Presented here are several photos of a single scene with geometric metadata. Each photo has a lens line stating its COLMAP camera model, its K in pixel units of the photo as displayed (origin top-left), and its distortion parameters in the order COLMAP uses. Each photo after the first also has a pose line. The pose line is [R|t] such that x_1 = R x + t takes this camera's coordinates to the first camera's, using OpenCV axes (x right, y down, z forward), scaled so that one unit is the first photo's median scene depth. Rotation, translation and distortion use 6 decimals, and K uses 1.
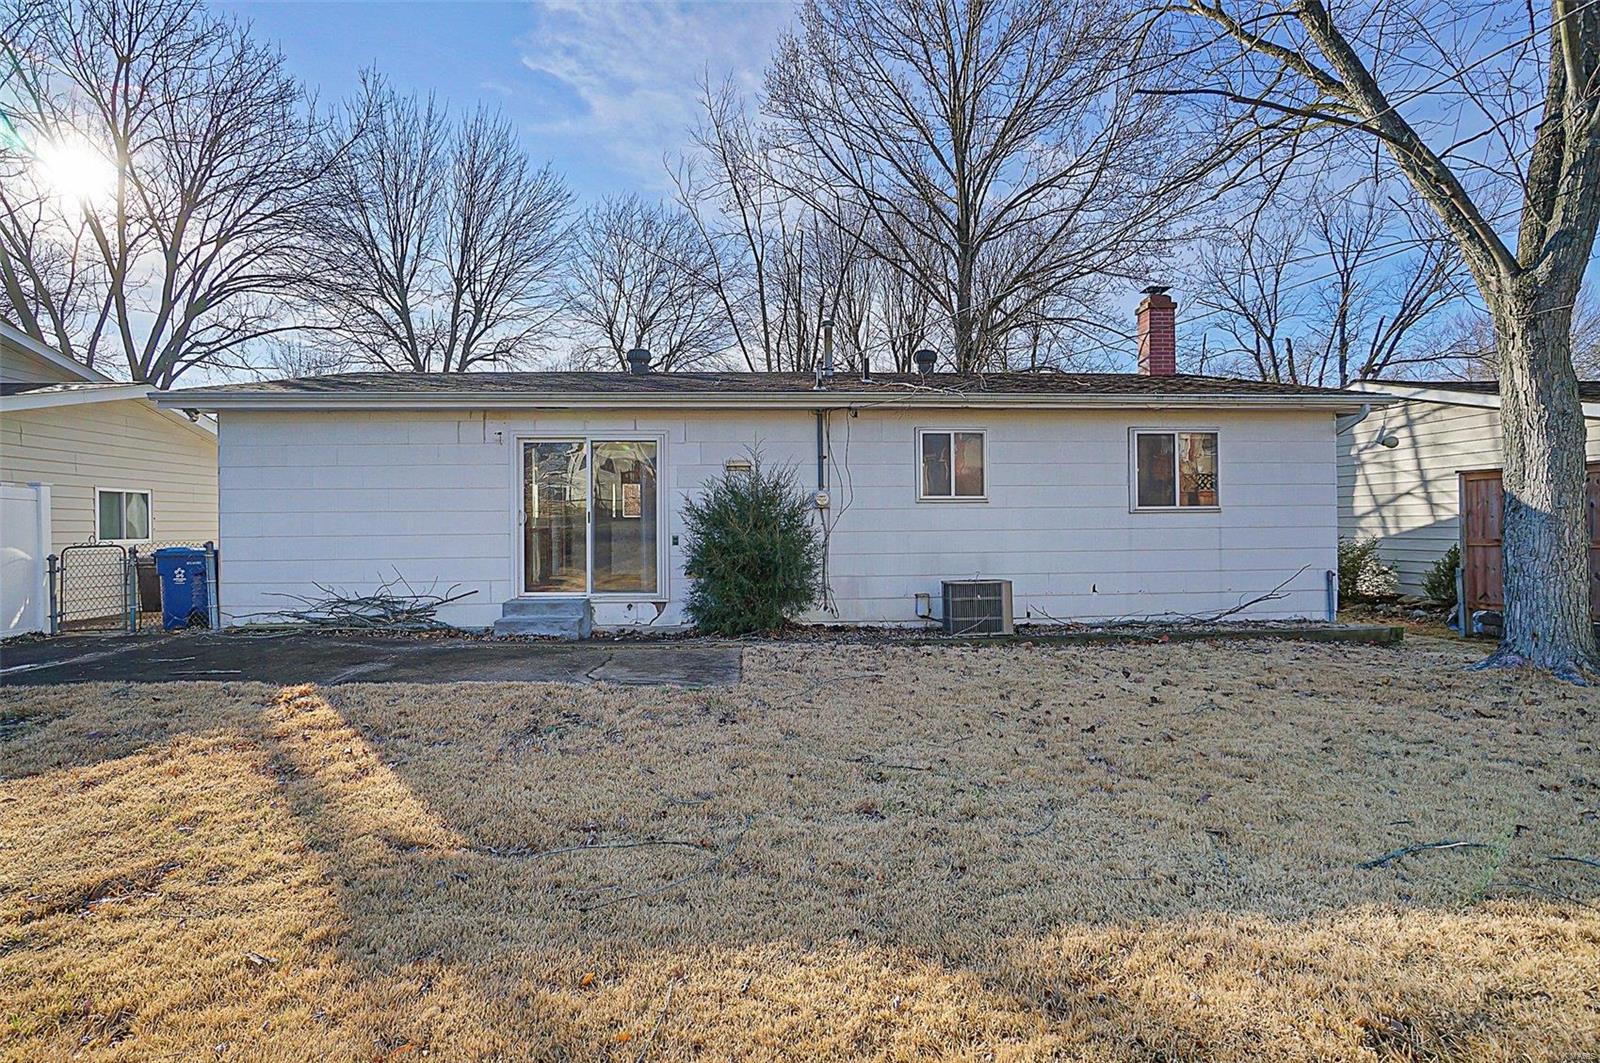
lens RADIAL K [[792.6, 0, 799.3], [0, 792.6, 529.8], [0, 0, 1]] dist [-0.018909, -0.000051]
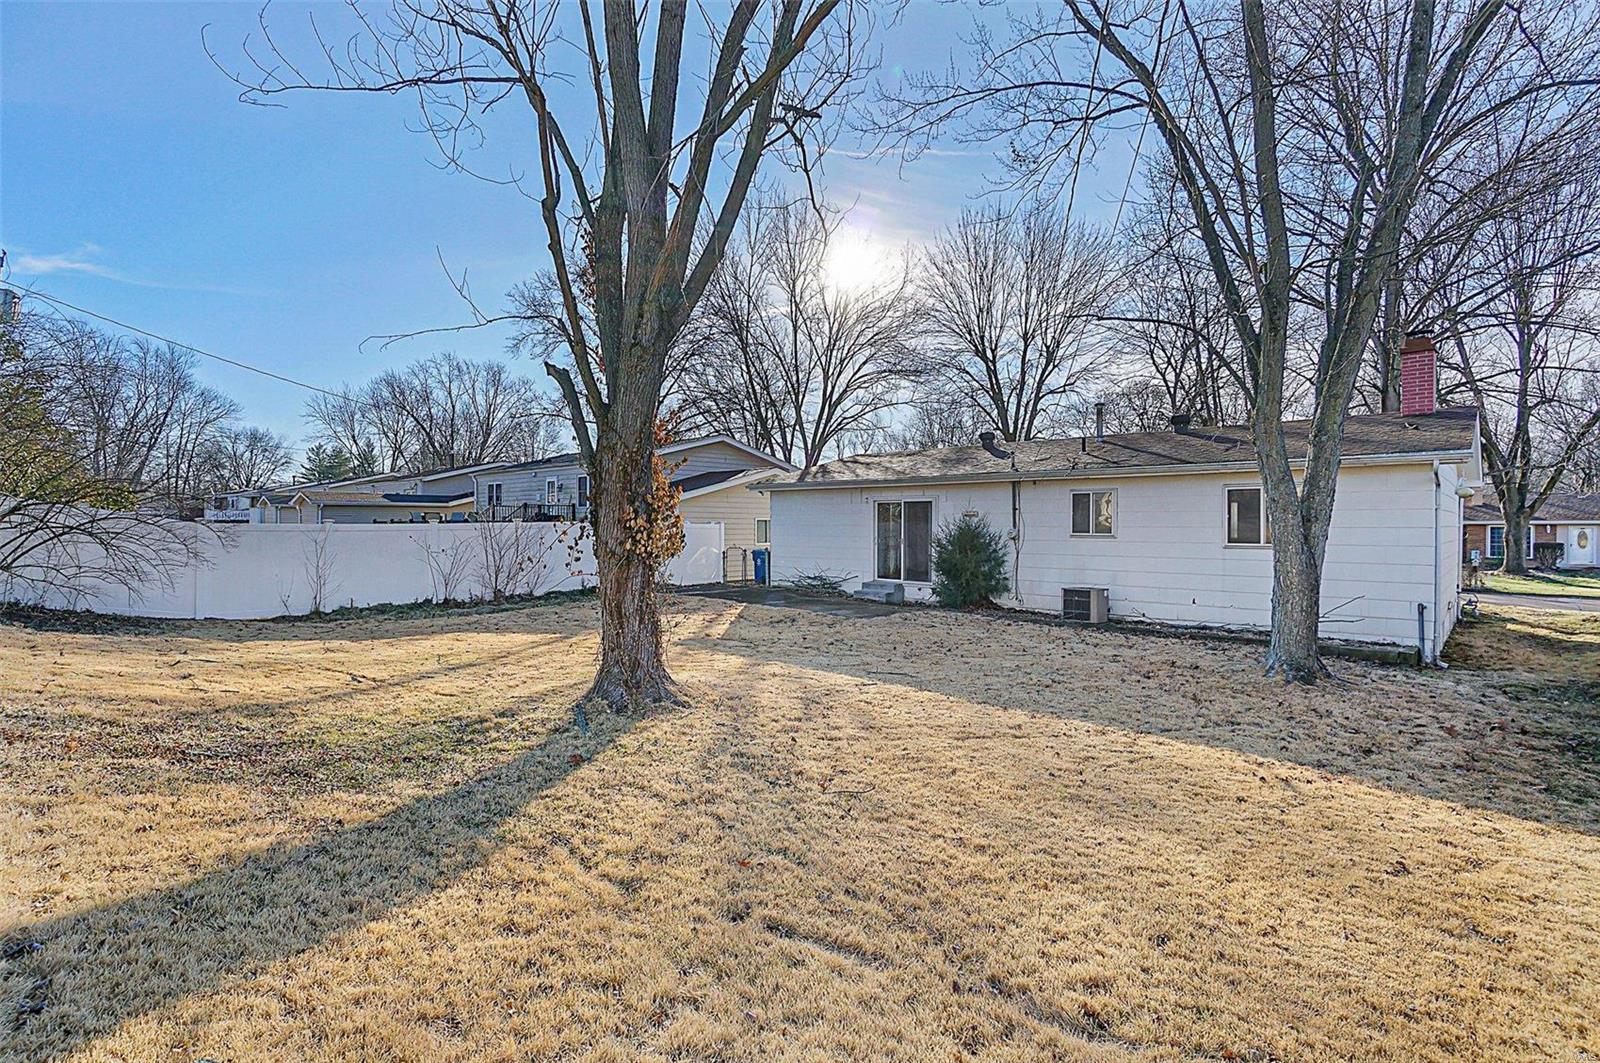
lens RADIAL K [[792.6, 0, 799.1], [0, 792.6, 526.7], [0, 0, 1]] dist [-0.018909, -0.000051]
pose [[0.675750, 0.015631, -0.736965, 0.981133], [-0.011457, 0.999877, 0.010703, -0.069130], [0.737042, 0.001211, 0.675846, -0.491402]]
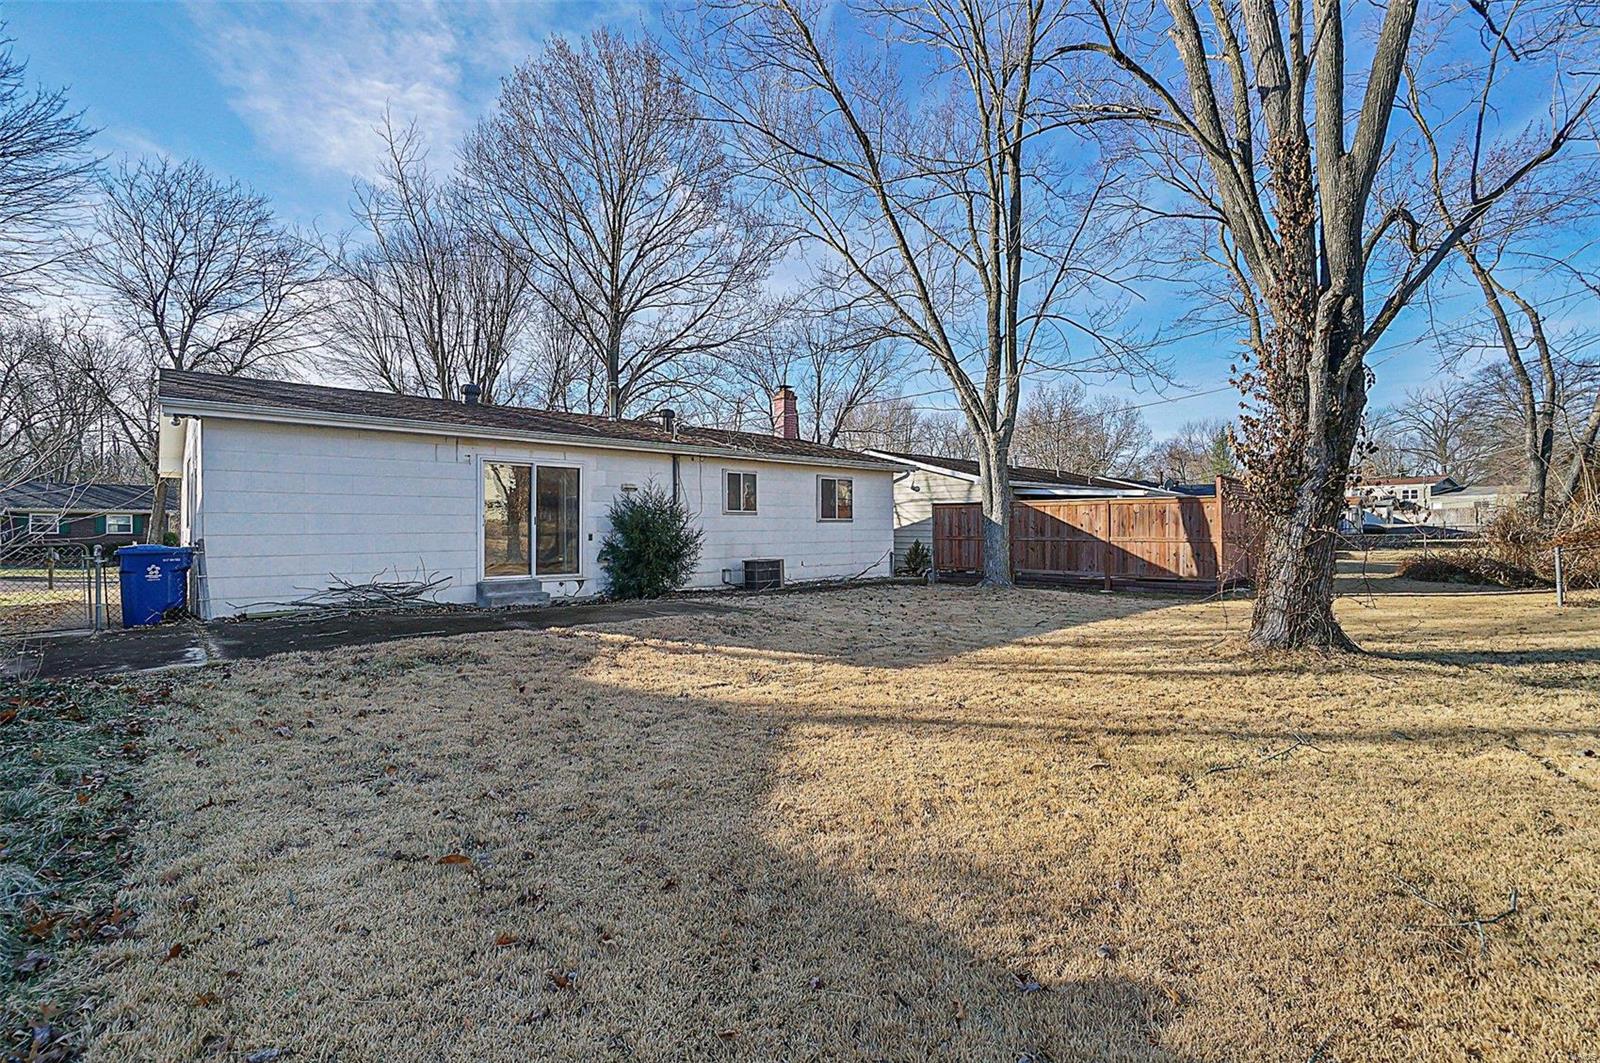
lens RADIAL K [[690.9, 0, 803.2], [0, 690.9, 525.6], [0, 0, 1]] dist [0.001585, 0.000082]
pose [[0.770619, 0.007831, 0.637247, -0.668003], [-0.002733, 0.999956, -0.008983, 0.002337], [-0.637290, 0.005181, 0.770607, -0.232248]]
